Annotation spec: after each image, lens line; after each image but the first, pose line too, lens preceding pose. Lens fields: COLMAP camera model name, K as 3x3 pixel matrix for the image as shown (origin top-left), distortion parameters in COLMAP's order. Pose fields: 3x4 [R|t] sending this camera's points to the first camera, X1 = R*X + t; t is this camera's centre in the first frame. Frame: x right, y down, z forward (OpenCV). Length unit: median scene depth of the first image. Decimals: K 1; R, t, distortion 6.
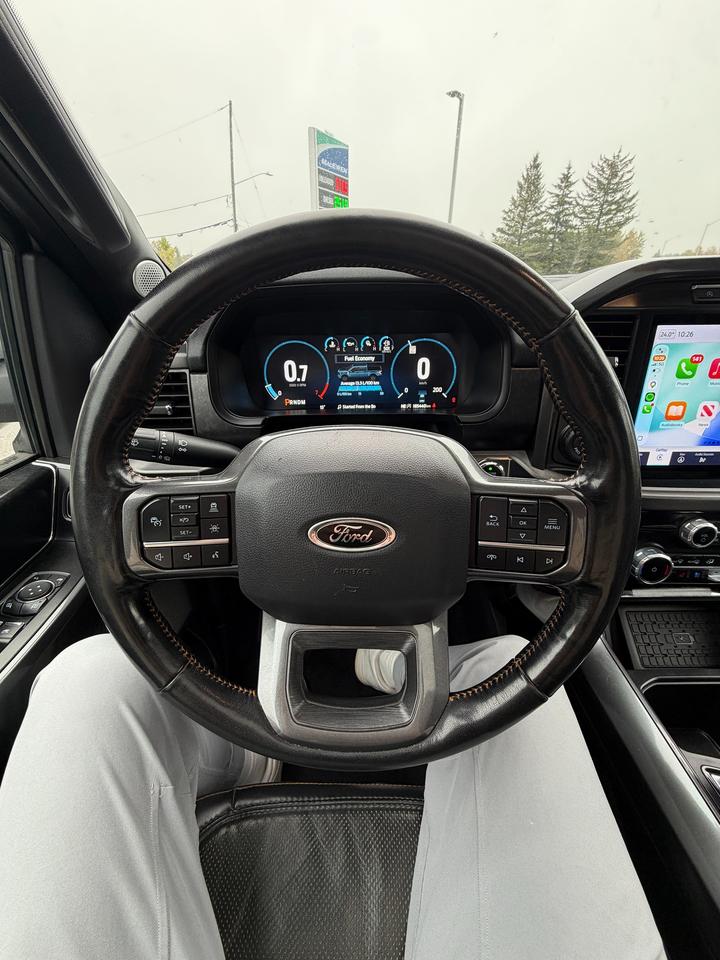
lens RADIAL K [[381.9, 0, 364.4], [0, 381.9, 476.2], [0, 0, 1]] dist [-0.000017, -0.000978]
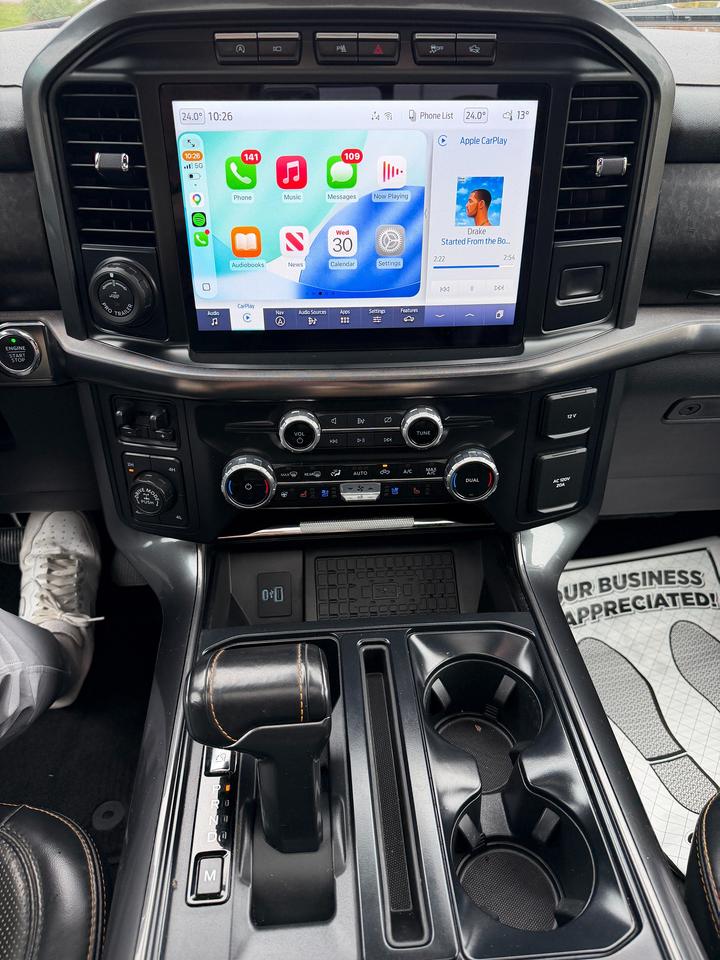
lens RADIAL K [[674.7, 0, 344.6], [0, 674.7, 473.9], [0, 0, 1]] dist [0.053532, -0.081960]
pose [[0.997481, -0.029335, 0.064586, 0.865246], [0.019470, 0.988738, 0.148383, 0.047578], [-0.068212, -0.146752, 0.986819, -0.196091]]
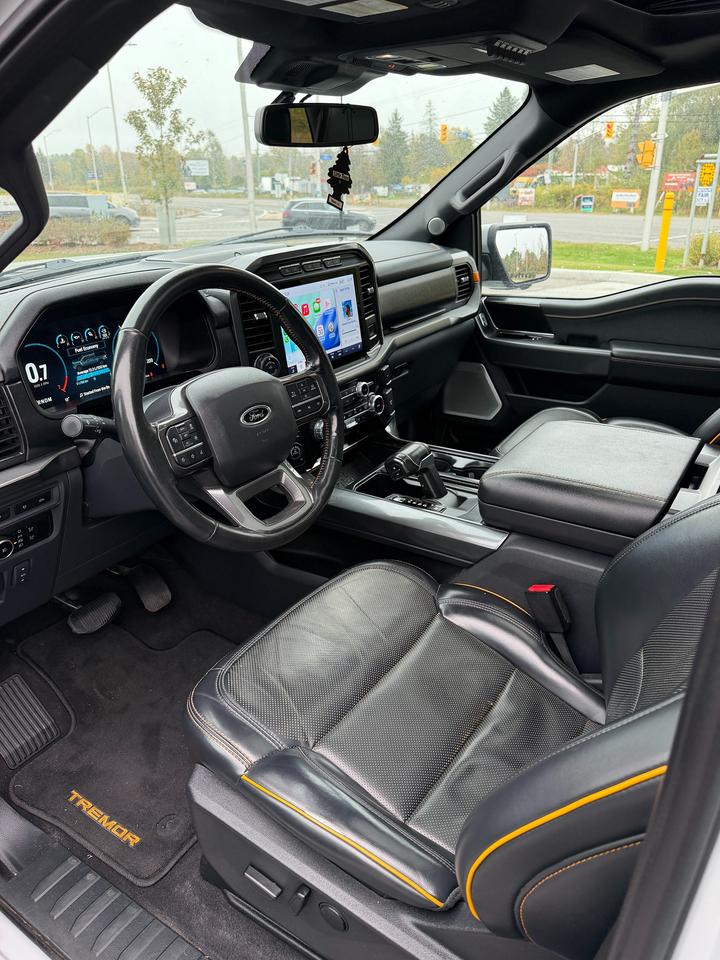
lens RADIAL K [[674.7, 0, 342.5], [0, 674.7, 474.7], [0, 0, 1]] dist [0.053532, -0.081960]
pose [[0.568565, -0.334041, 0.751765, -1.447224], [0.394310, 0.912689, 0.107327, 0.133212], [-0.721979, 0.235406, 0.650639, -0.896233]]
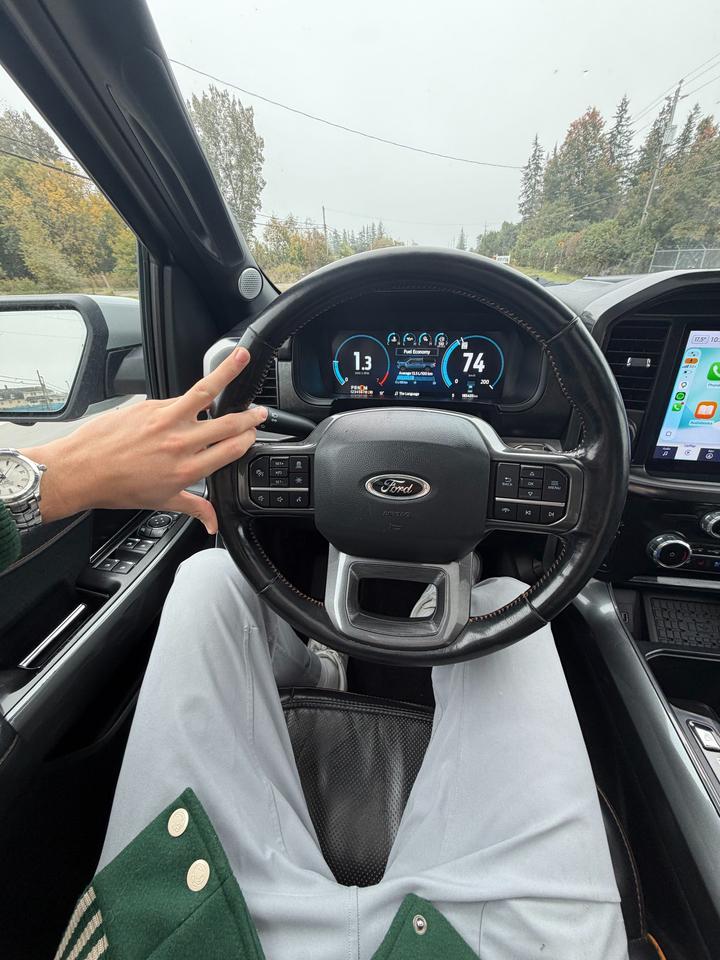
lens RADIAL K [[381.9, 0, 363.5], [0, 381.9, 477.2], [0, 0, 1]] dist [-0.000017, -0.000978]
pose [[0.987711, 0.073075, -0.138159, 0.018183], [-0.068361, 0.996915, 0.038567, 0.041810], [0.140551, -0.028648, 0.989659, -0.207209]]
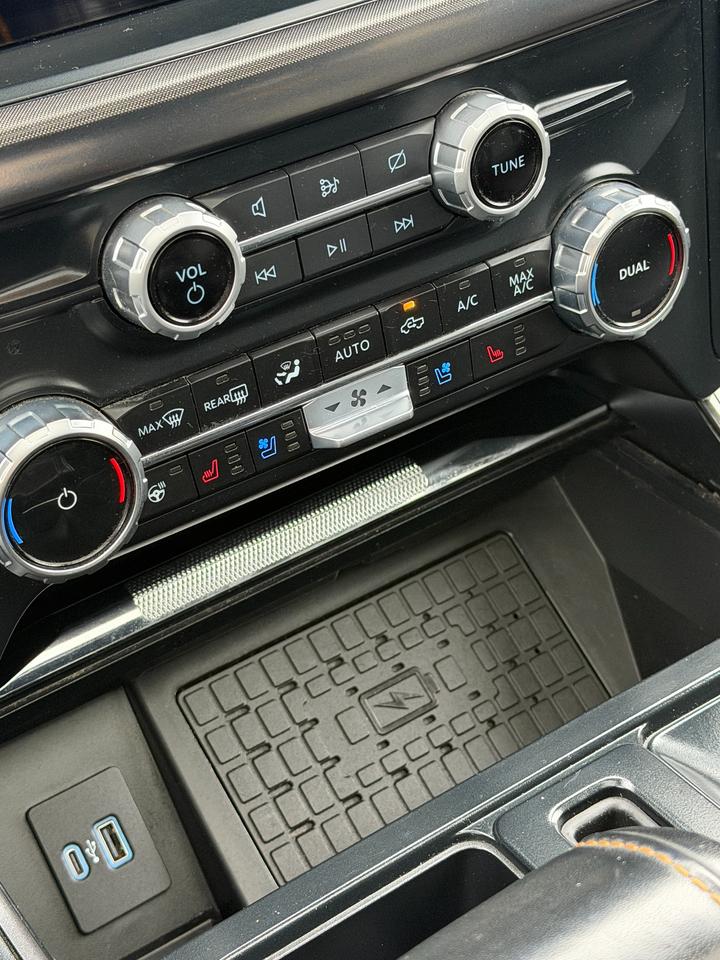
lens RADIAL K [[1726.0, 0, 361.4], [0, 1726.0, 488.4], [0, 0, 1]] dist [0.065970, 0.000000]
pose [[0.816554, -0.361118, 0.450370, 0.477888], [0.296968, 0.931798, 0.208715, 0.092204], [-0.495025, -0.036681, 0.868104, 0.112197]]
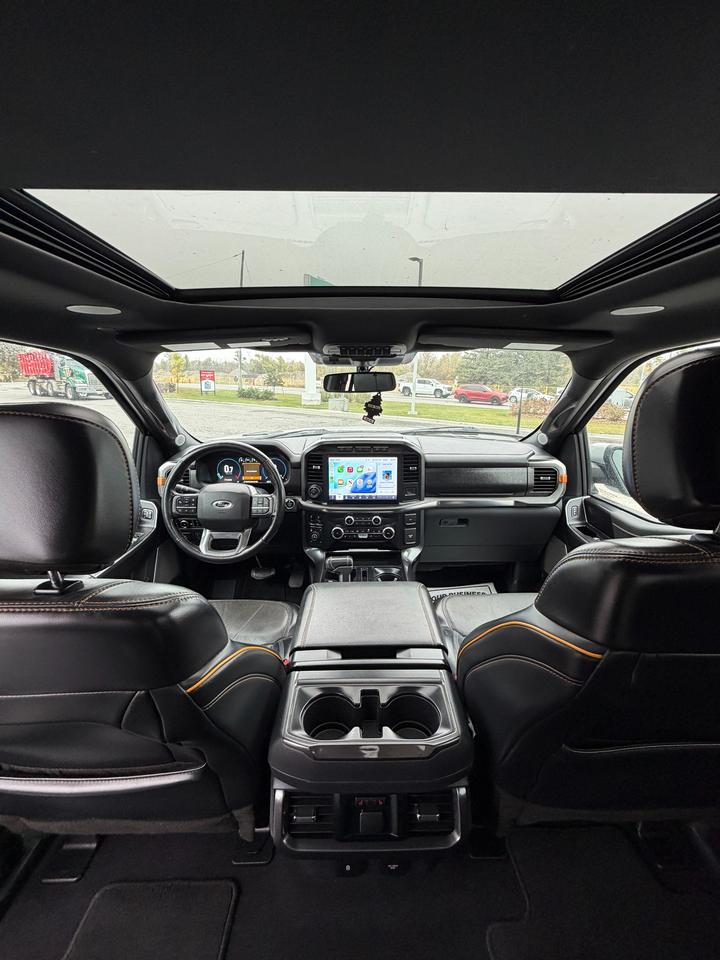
lens RADIAL K [[381.9, 0, 363.1], [0, 381.9, 473.0], [0, 0, 1]] dist [-0.000017, -0.000978]
pose [[0.999758, 0.006857, 0.020891, 0.906316], [-0.001617, 0.970486, -0.241152, 0.515393], [-0.021928, 0.241059, 0.970263, -2.090510]]
